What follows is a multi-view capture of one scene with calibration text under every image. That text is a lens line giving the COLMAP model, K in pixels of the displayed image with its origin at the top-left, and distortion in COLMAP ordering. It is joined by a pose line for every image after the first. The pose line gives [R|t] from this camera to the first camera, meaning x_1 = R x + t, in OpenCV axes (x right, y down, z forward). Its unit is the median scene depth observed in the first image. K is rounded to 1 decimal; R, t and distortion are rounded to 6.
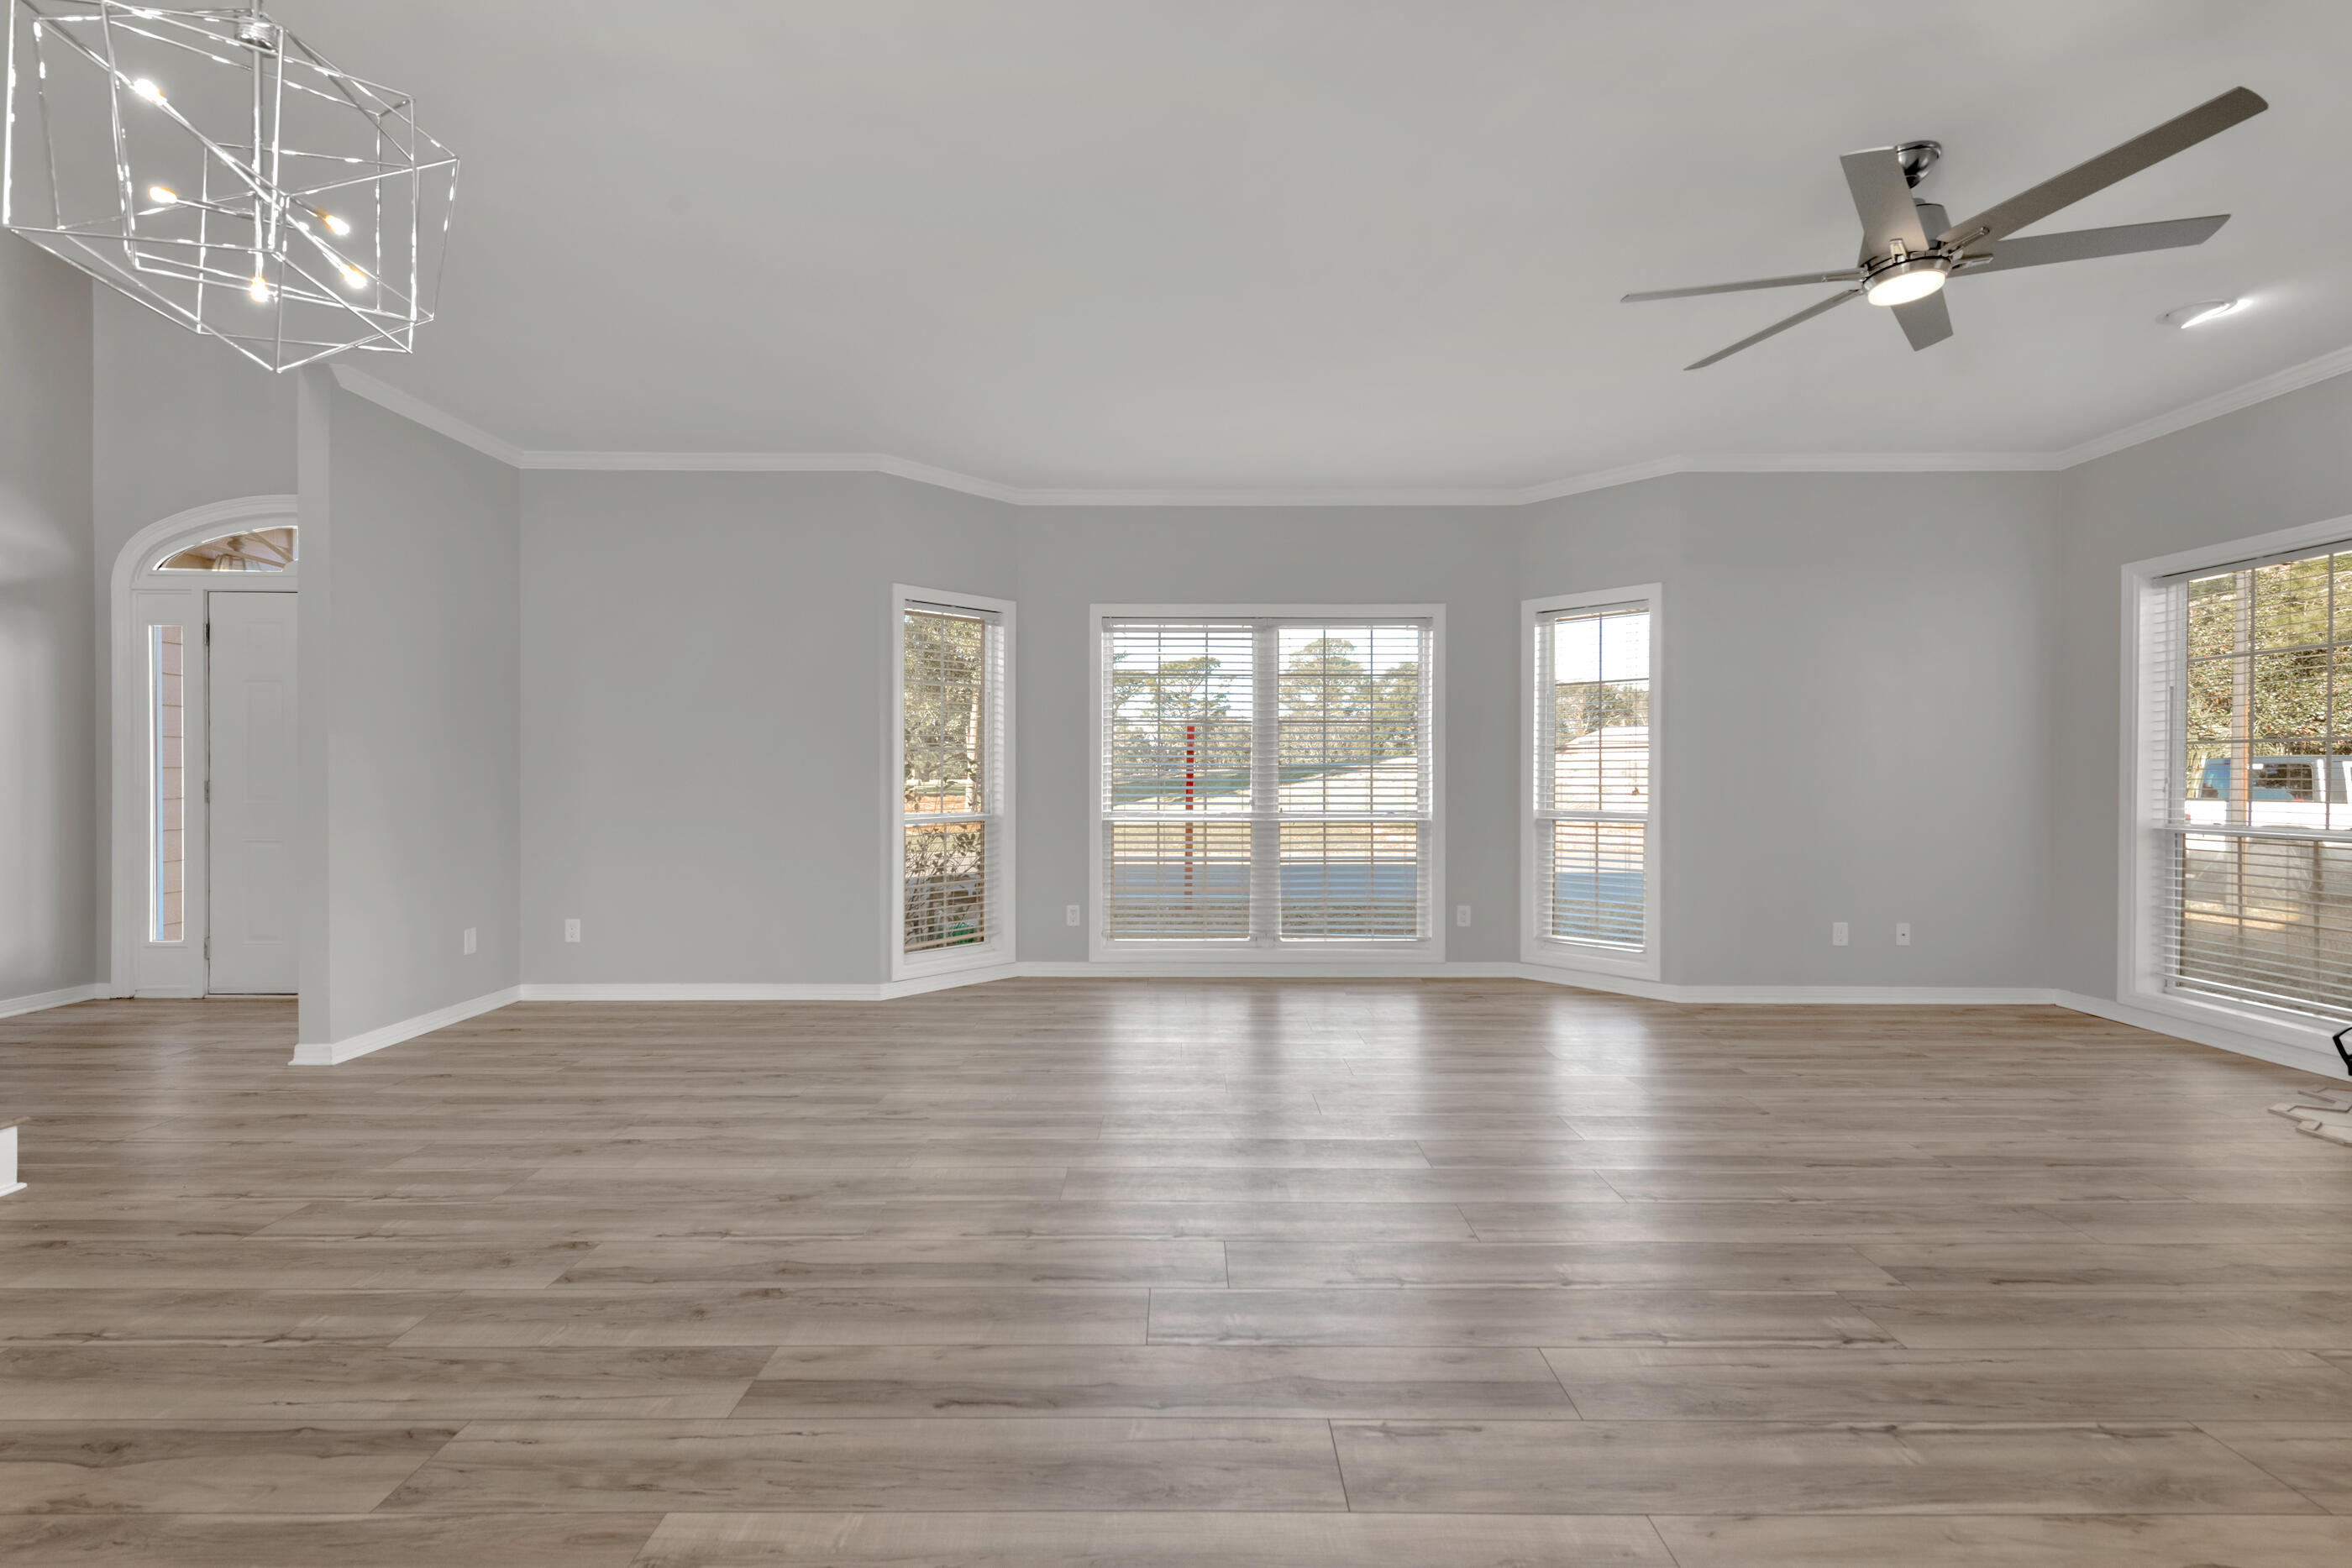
lens RADIAL K [[1003.1, 0, 1192.8], [0, 1003.1, 794.5], [0, 0, 1]] dist [0.009753, -0.000975]
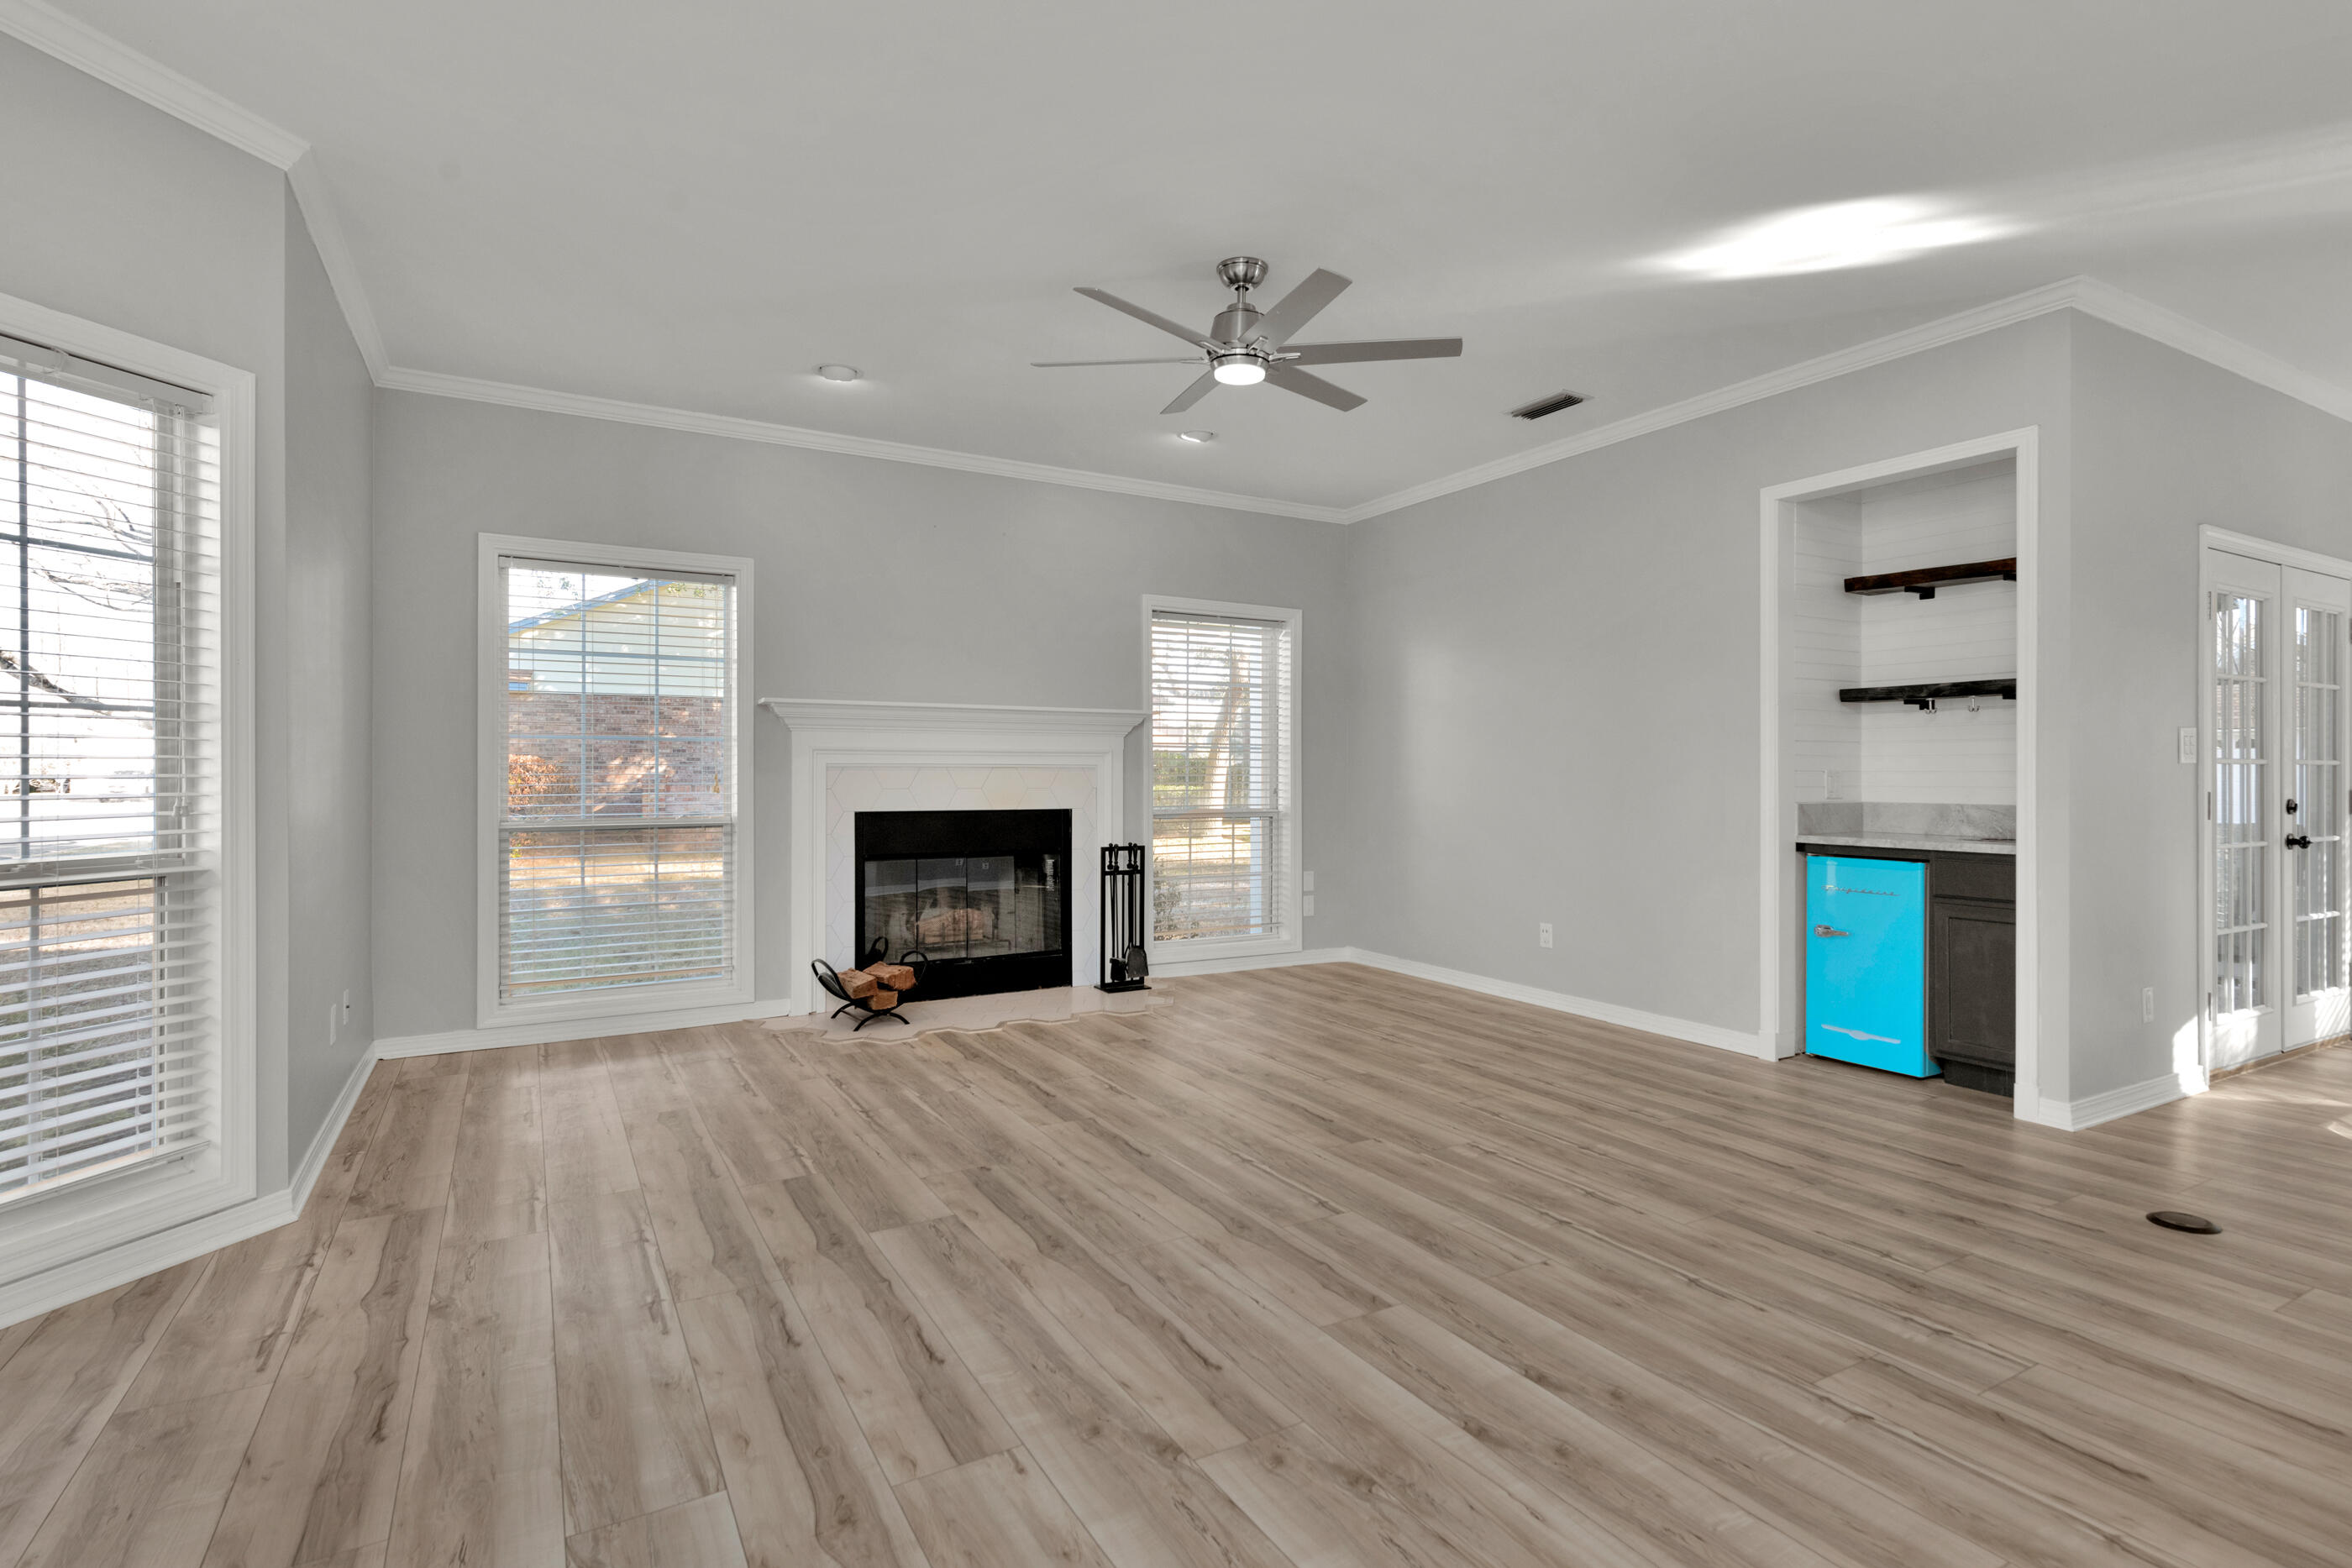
lens RADIAL K [[1129.6, 0, 1196.4], [0, 1129.6, 774.0], [0, 0, 1]] dist [0.017098, -0.007539]
pose [[-0.496635, -0.004126, 0.867950, -0.467066], [0.020227, 0.999662, 0.016326, -0.036414], [-0.867724, 0.025664, -0.496384, 1.792662]]
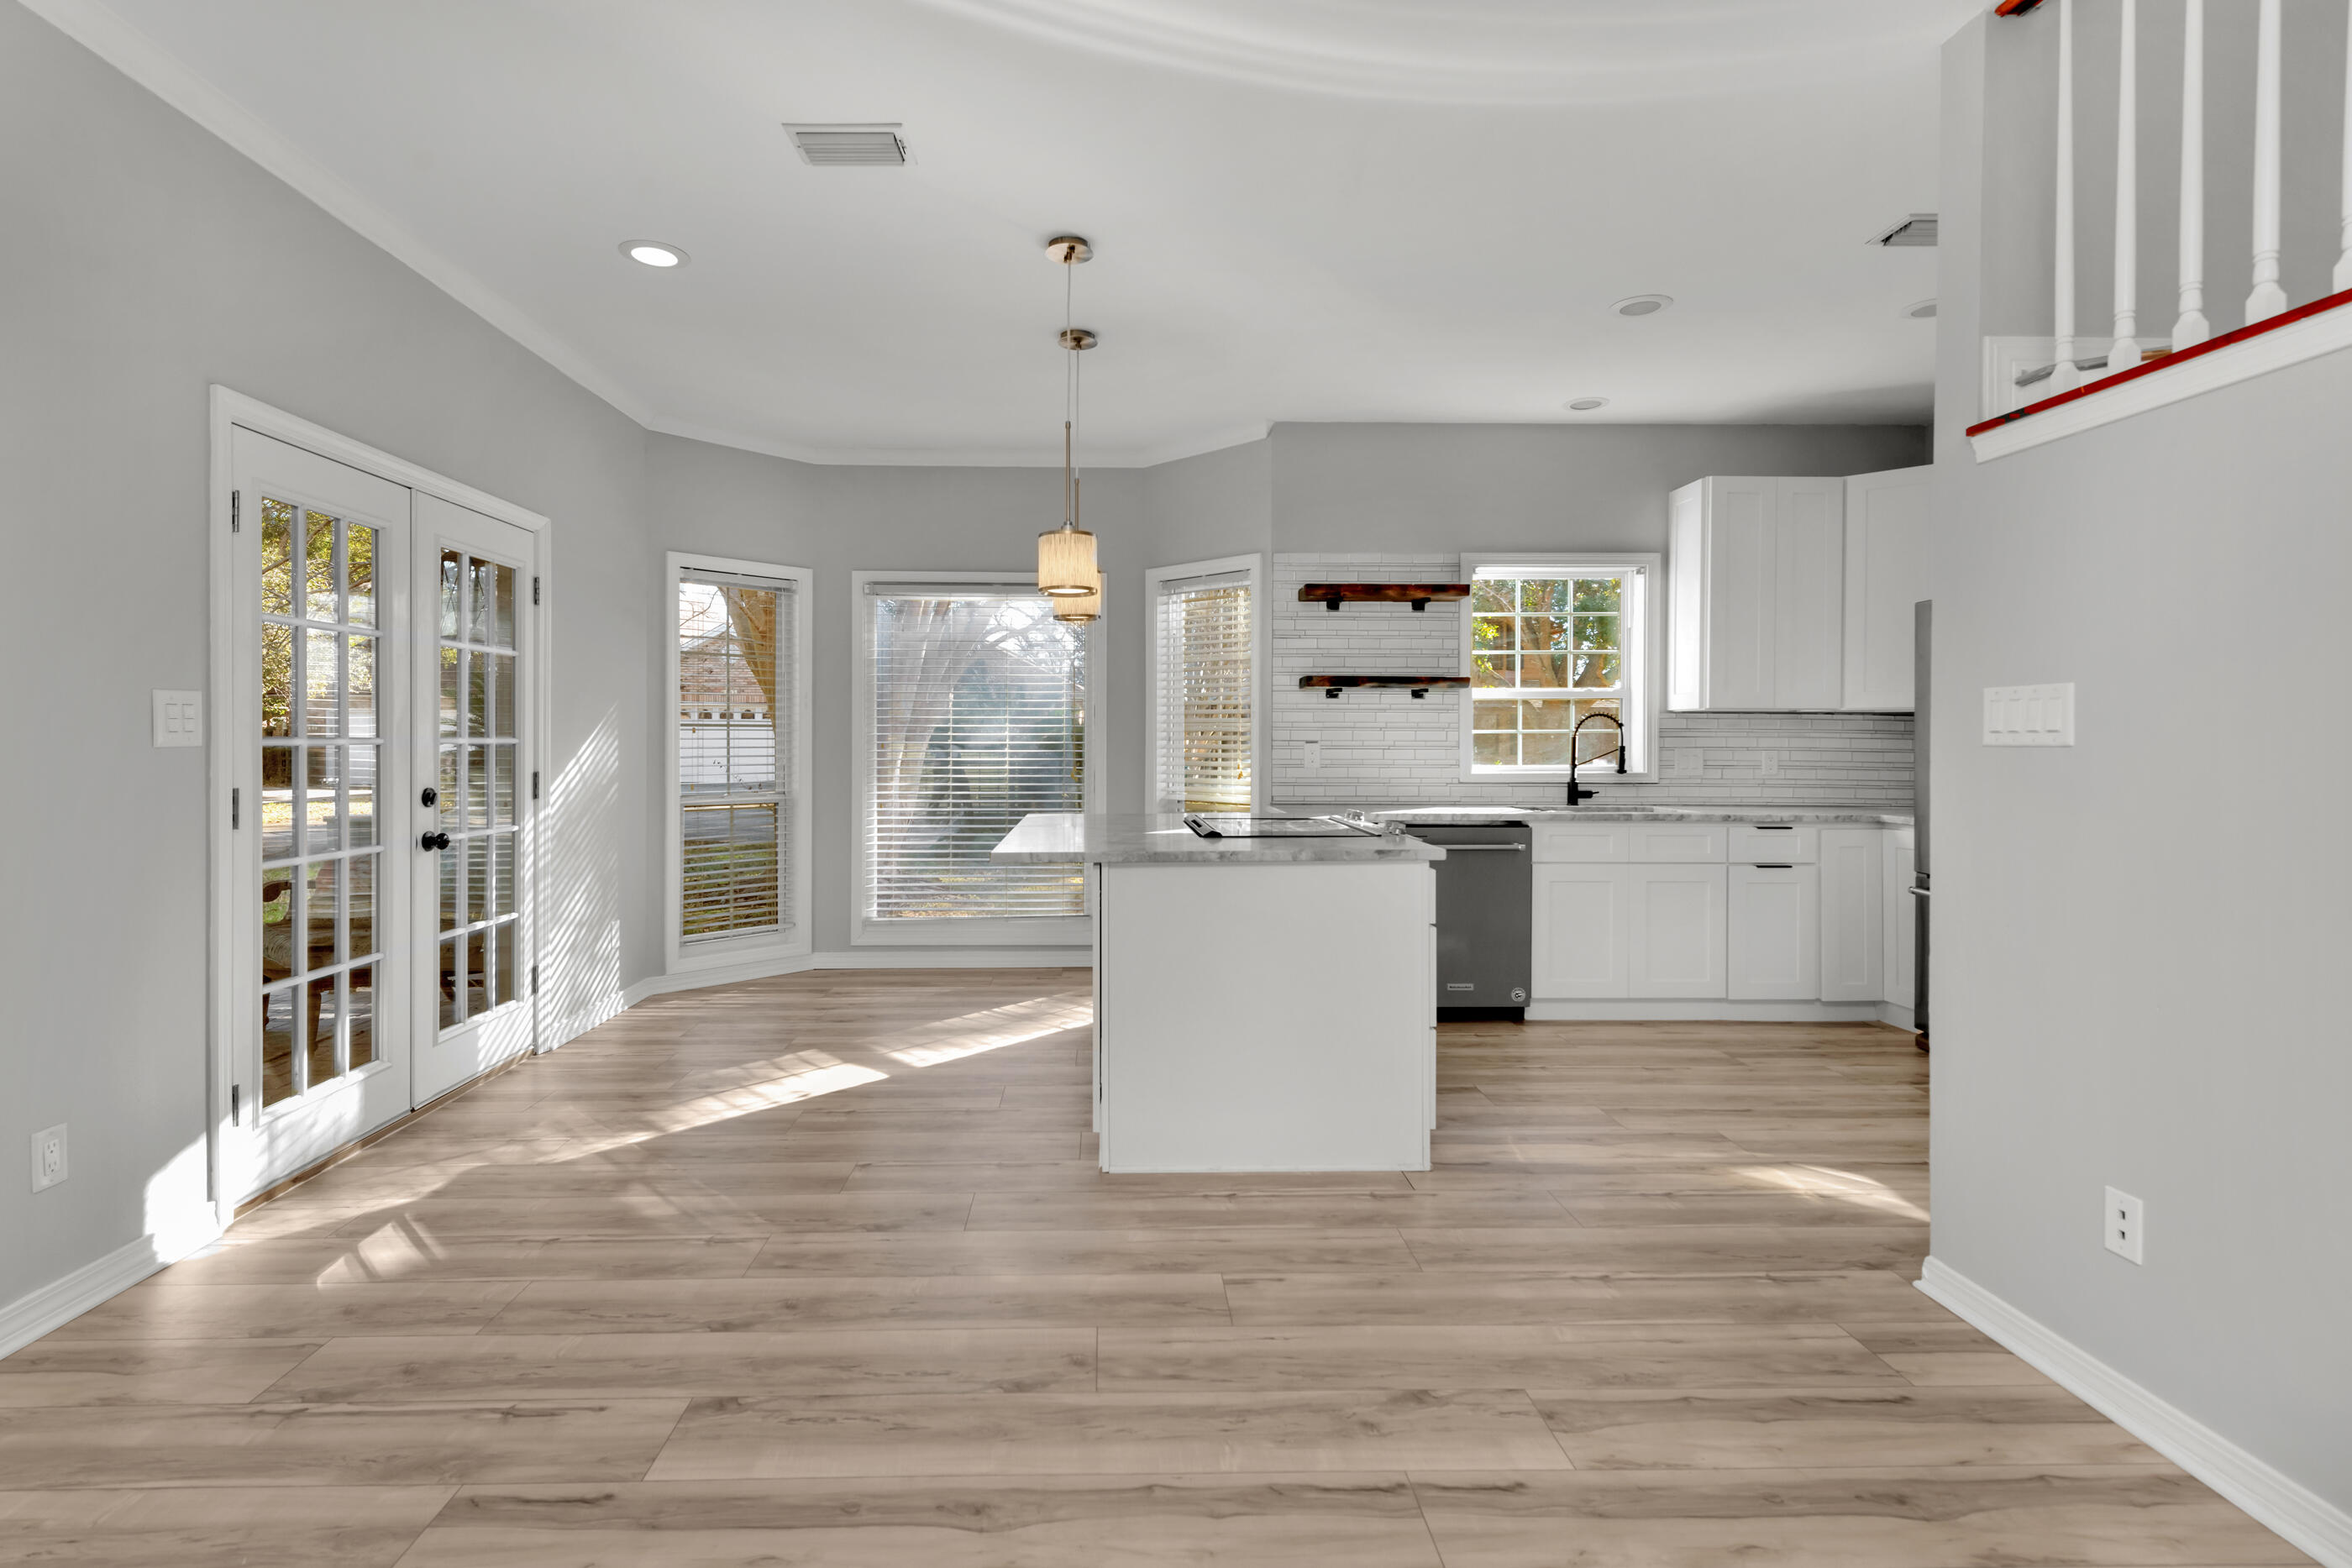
lens RADIAL K [[1129.6, 0, 1148.3], [0, 1129.6, 734.3], [0, 0, 1]] dist [0.017098, -0.007539]
pose [[-0.999506, -0.007491, -0.030519, -0.615635], [-0.008147, 0.999737, 0.021429, -0.036202], [0.030350, 0.021667, -0.999304, 0.826621]]
